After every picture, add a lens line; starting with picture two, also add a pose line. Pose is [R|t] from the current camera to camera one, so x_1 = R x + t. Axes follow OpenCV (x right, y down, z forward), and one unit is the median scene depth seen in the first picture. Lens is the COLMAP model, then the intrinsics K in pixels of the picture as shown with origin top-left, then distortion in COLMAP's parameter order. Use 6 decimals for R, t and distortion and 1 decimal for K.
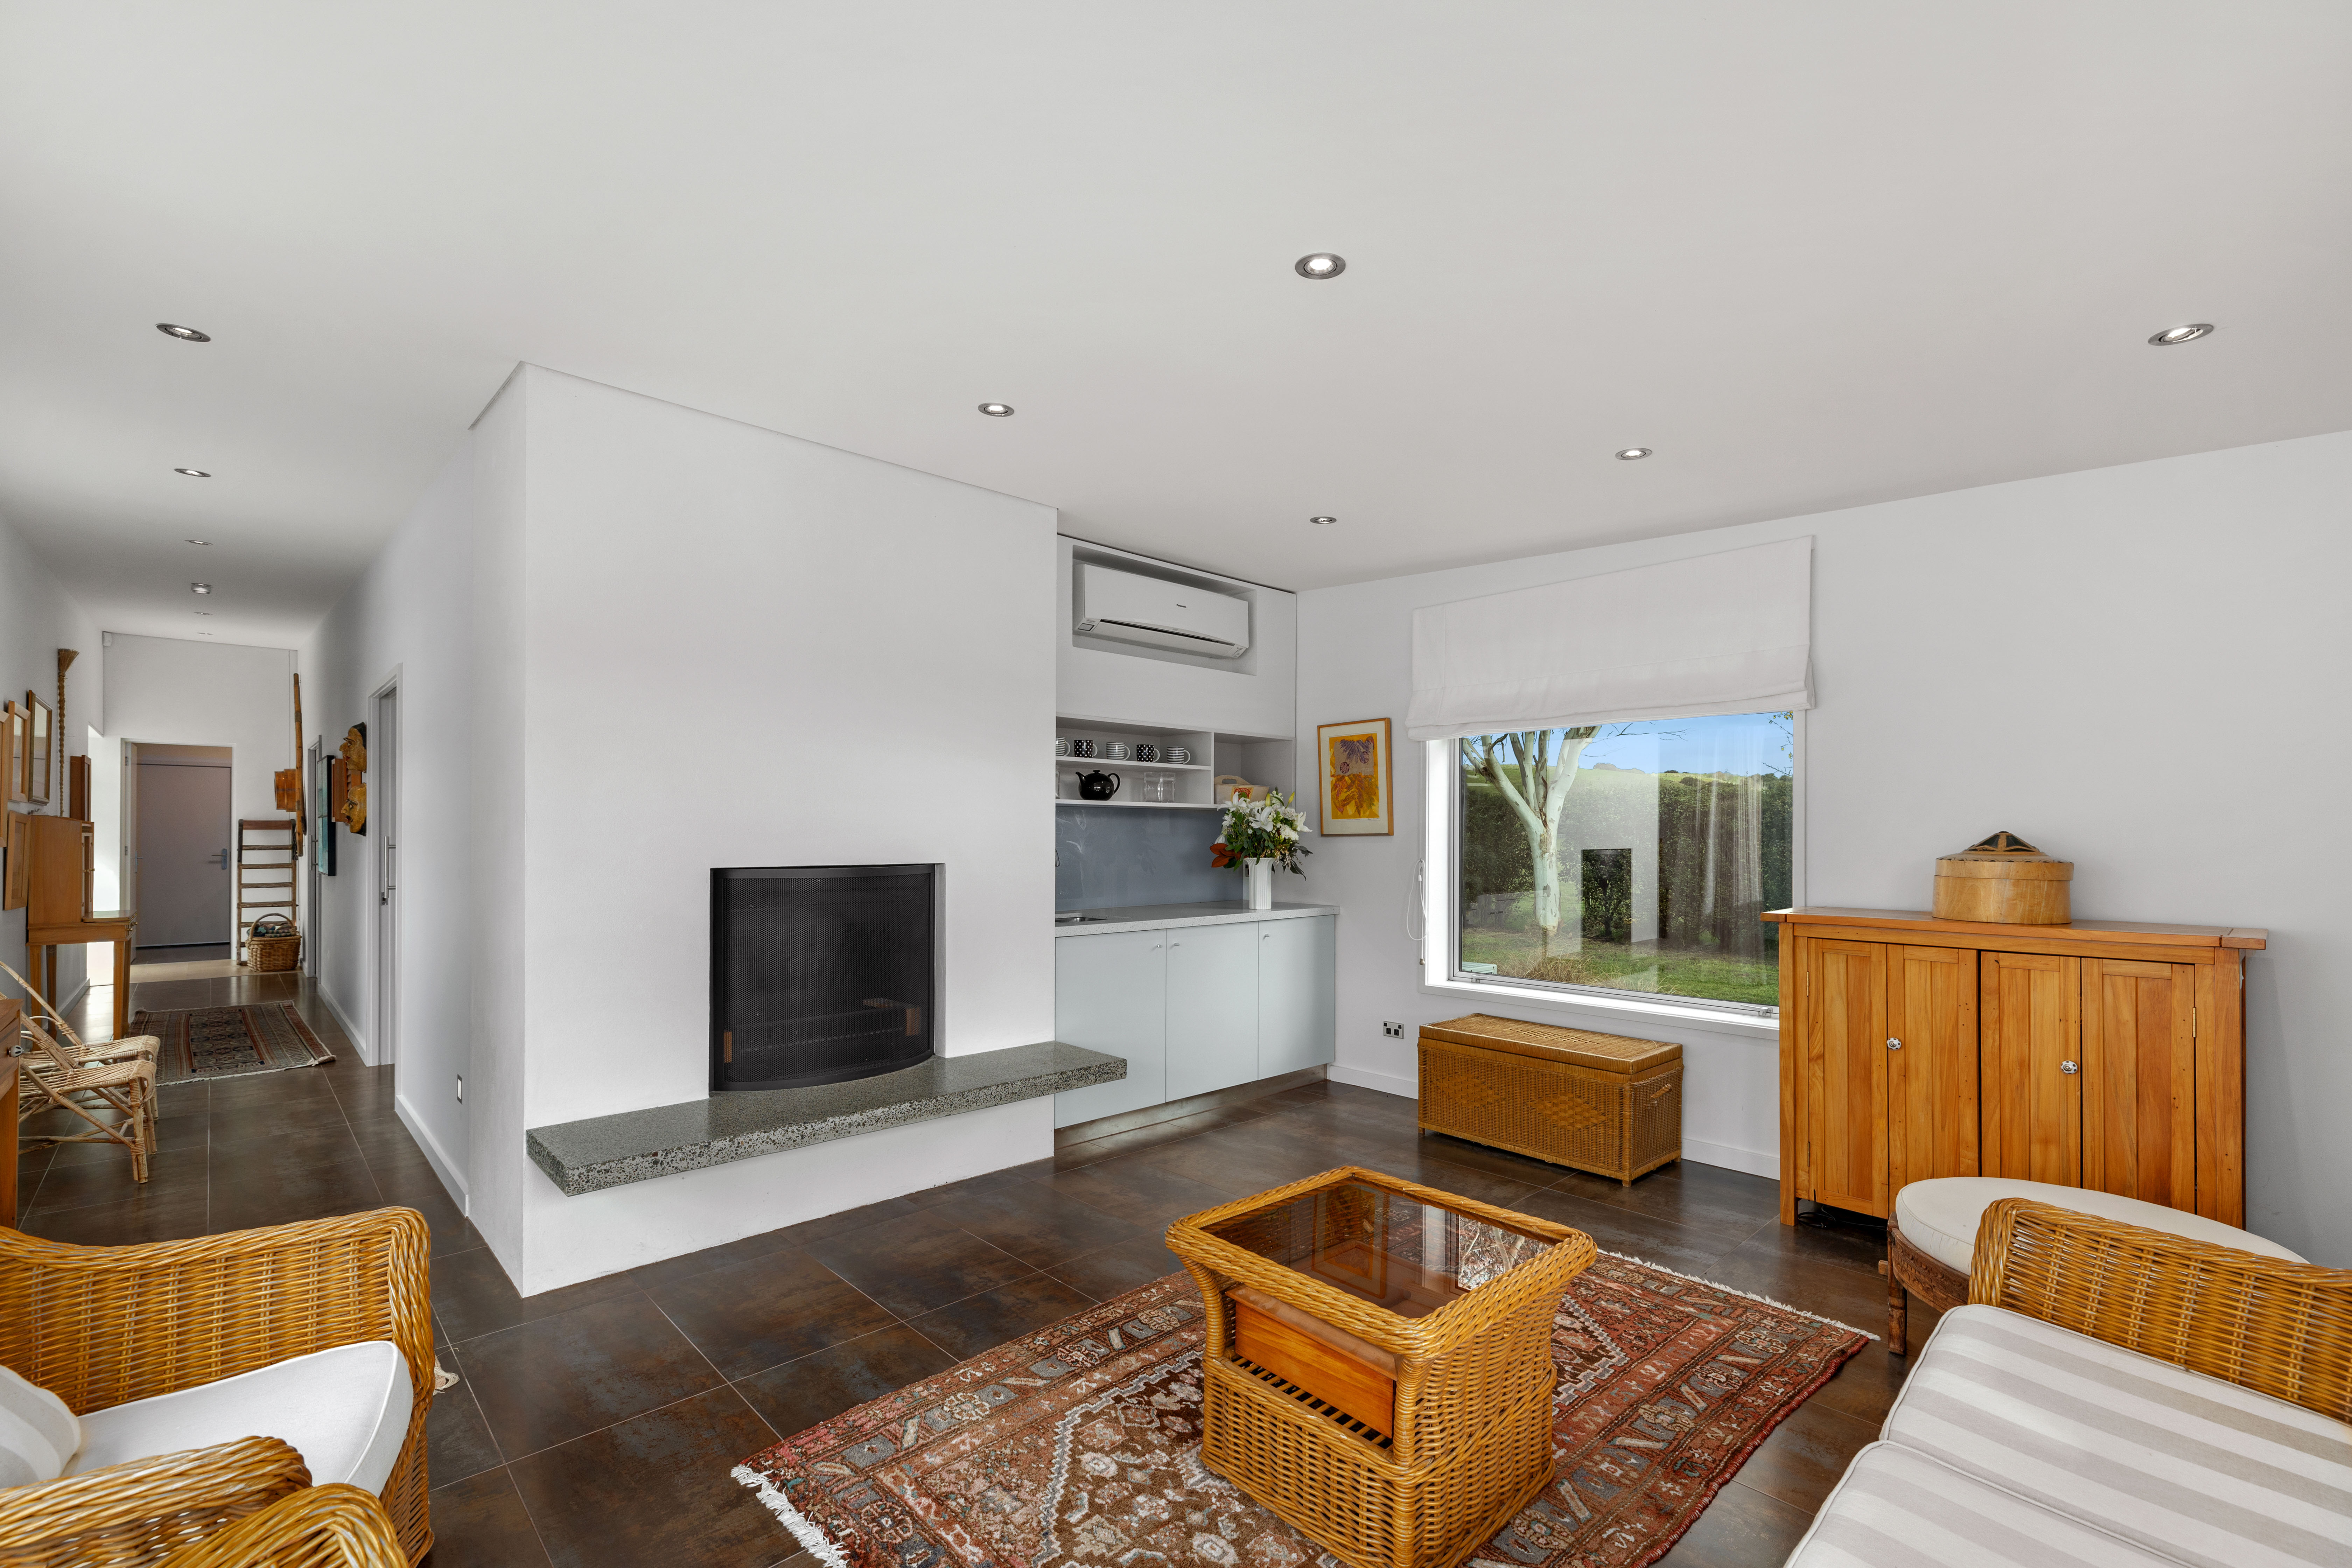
lens RADIAL K [[1030.8, 0, 1176.1], [0, 1030.8, 830.3], [0, 0, 1]] dist [-0.000285, -0.000051]
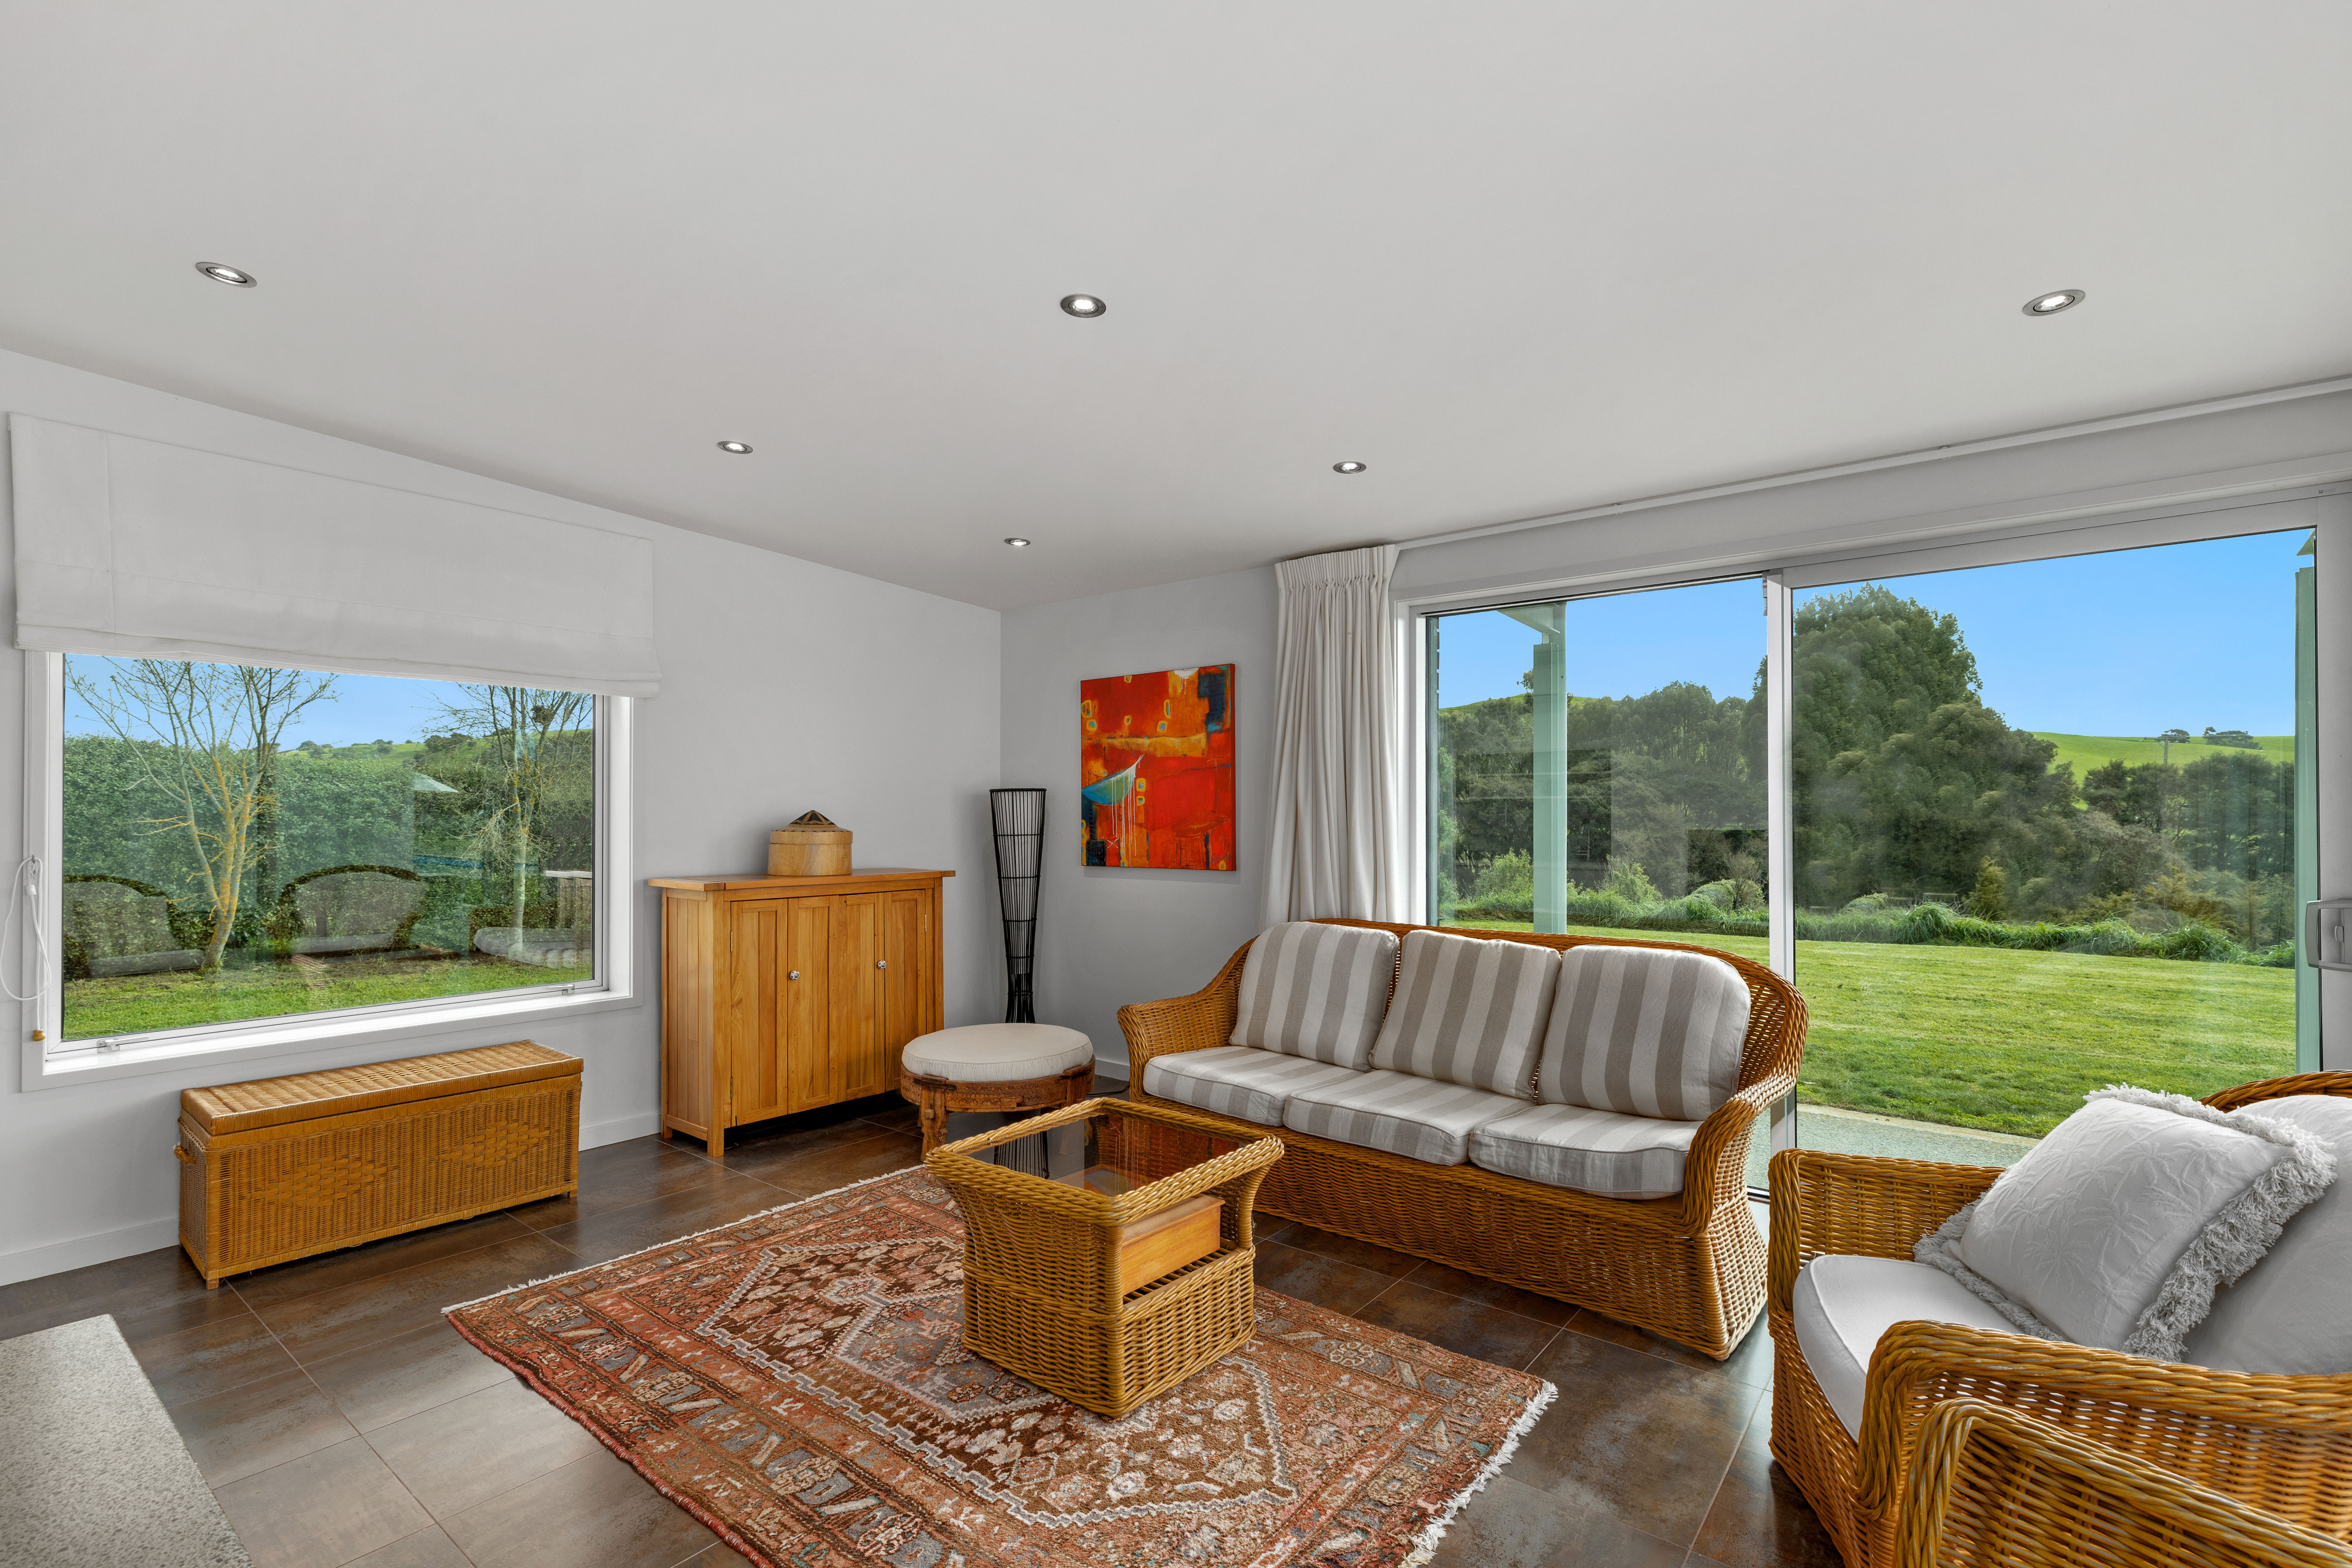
lens RADIAL K [[1066.0, 0, 1173.3], [0, 1066.0, 809.8], [0, 0, 1]] dist [-0.000935, -0.000202]
pose [[-0.139534, -0.001386, 0.990216, -0.971580], [-0.002683, 0.999996, 0.001021, -0.001264], [-0.990214, -0.002514, -0.139537, 1.021125]]
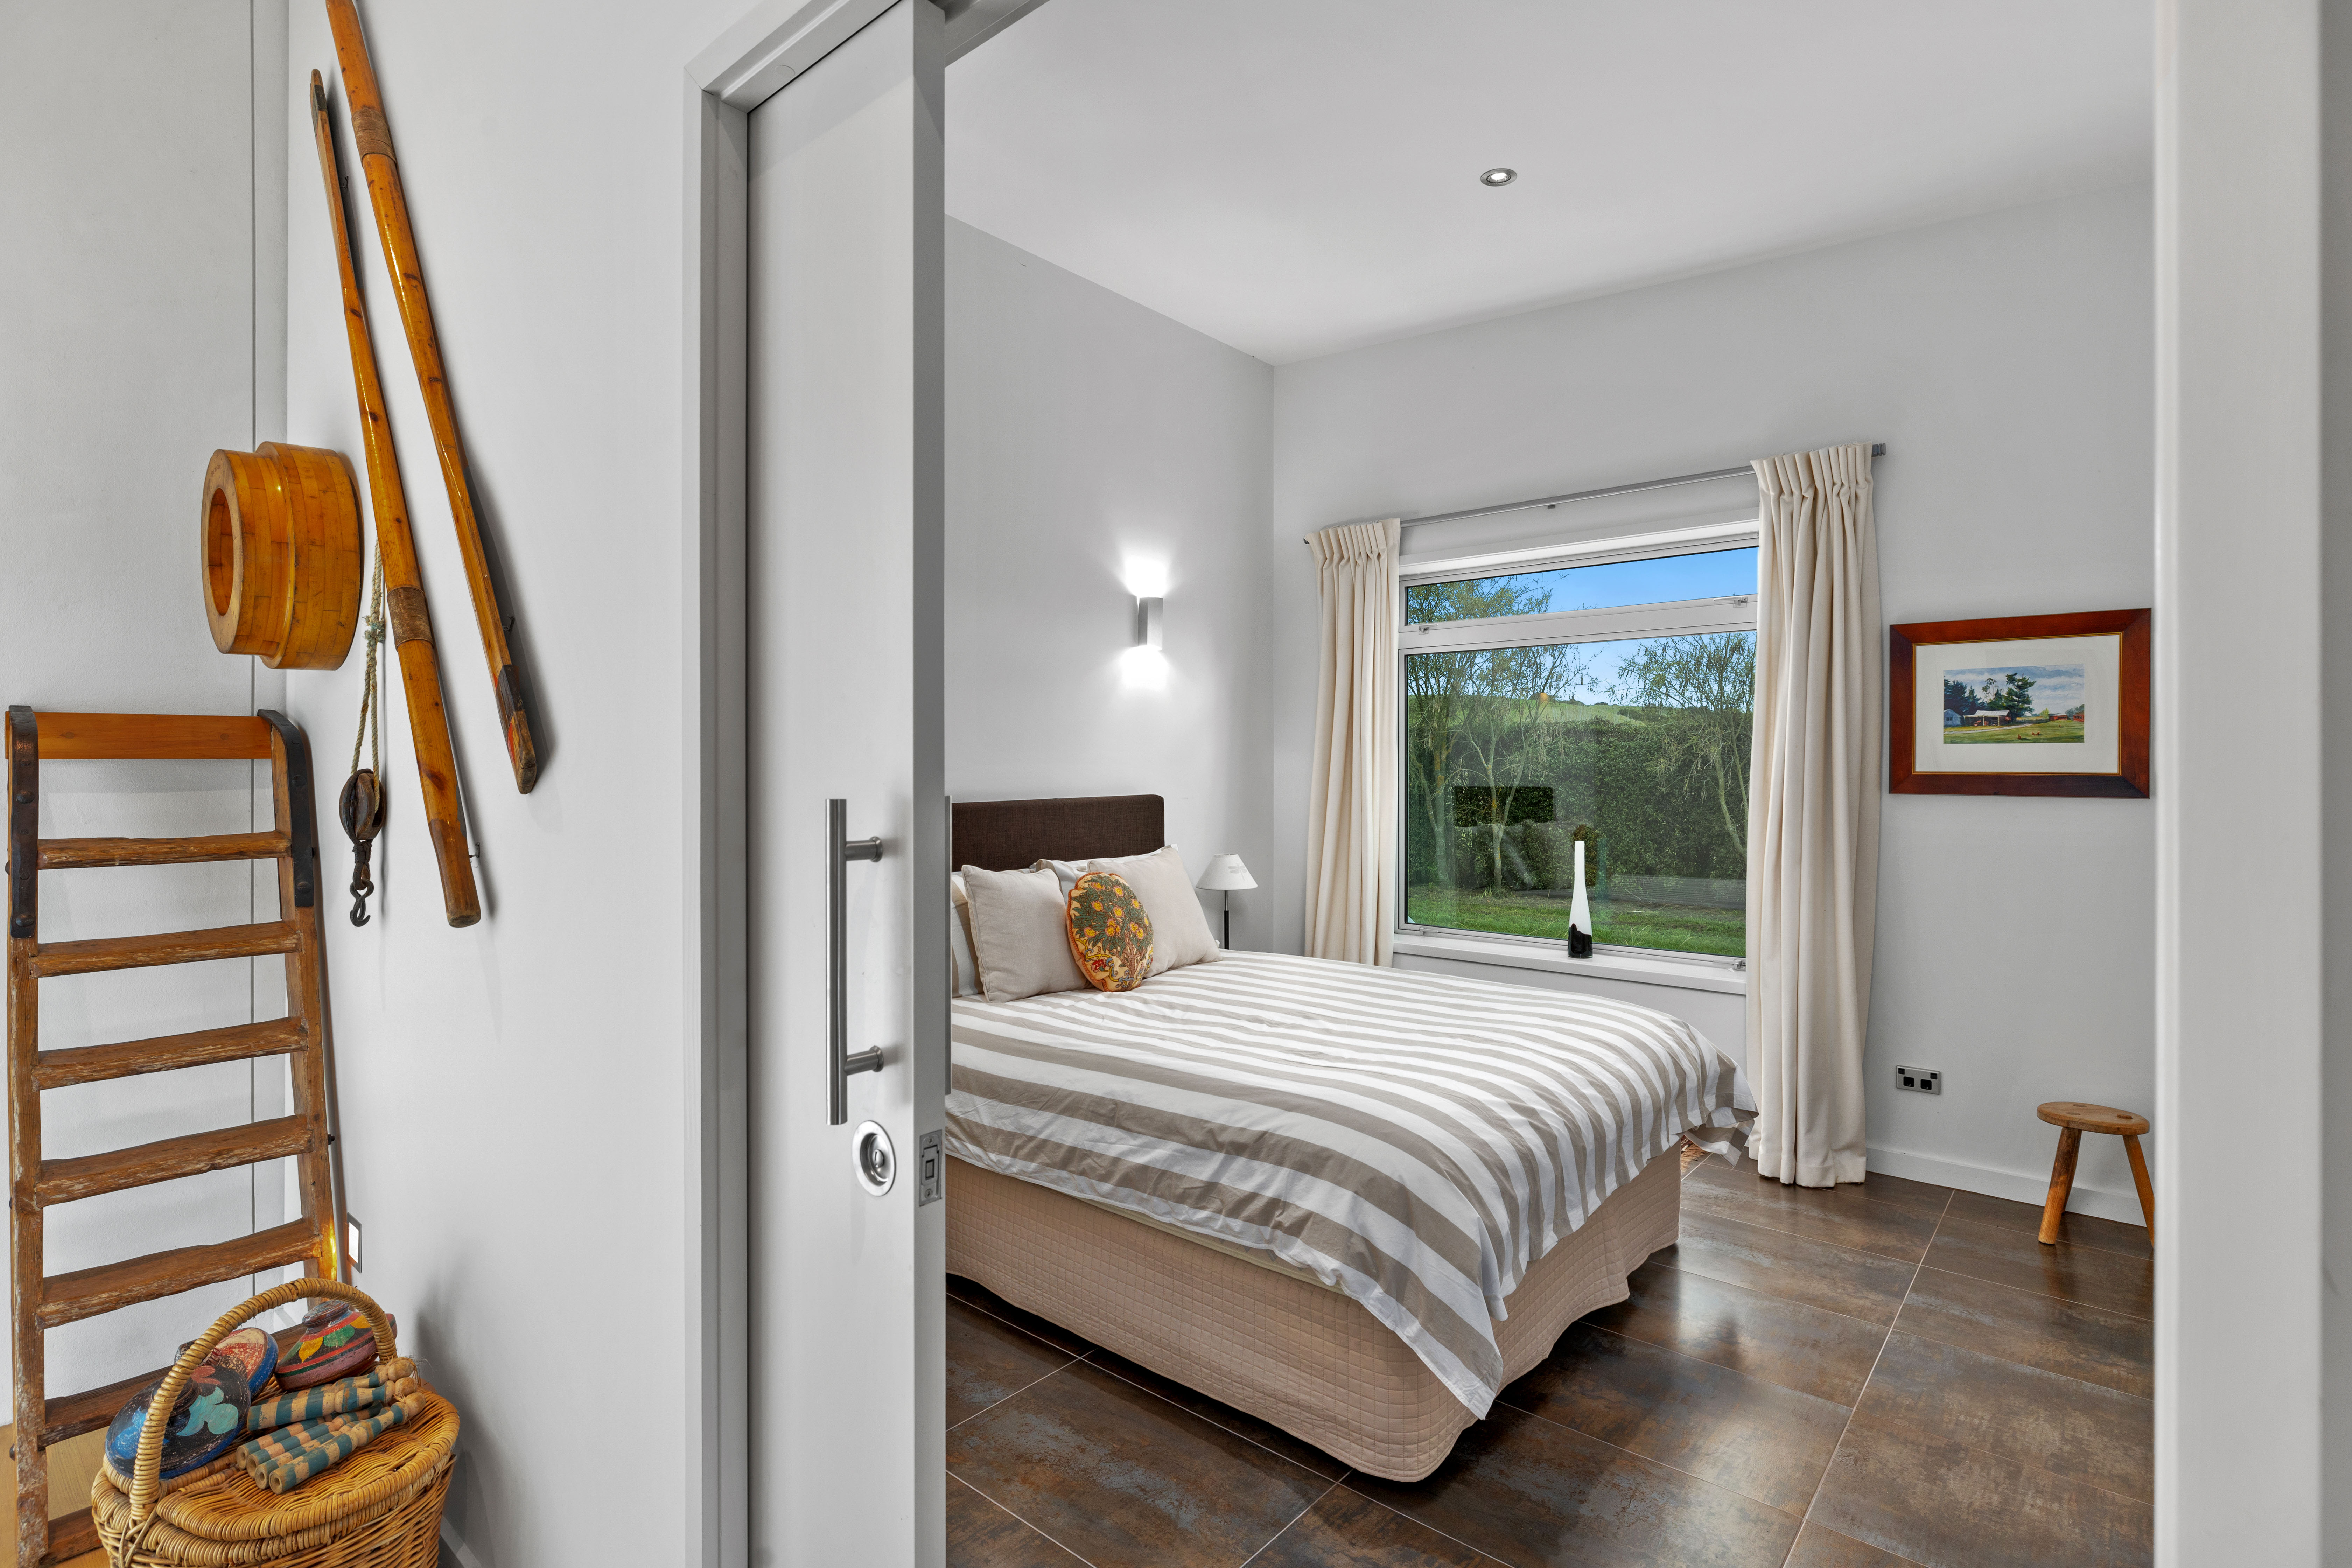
lens RADIAL K [[1141.7, 0, 1173.0], [0, 1141.7, 752.4], [0, 0, 1]] dist [0.002937, 0.000553]
pose [[0.994169, 0.002676, 0.107796, -0.344529], [-0.001378, 0.999926, -0.012119, 0.000133], [-0.107821, 0.011900, 0.994099, 0.366795]]
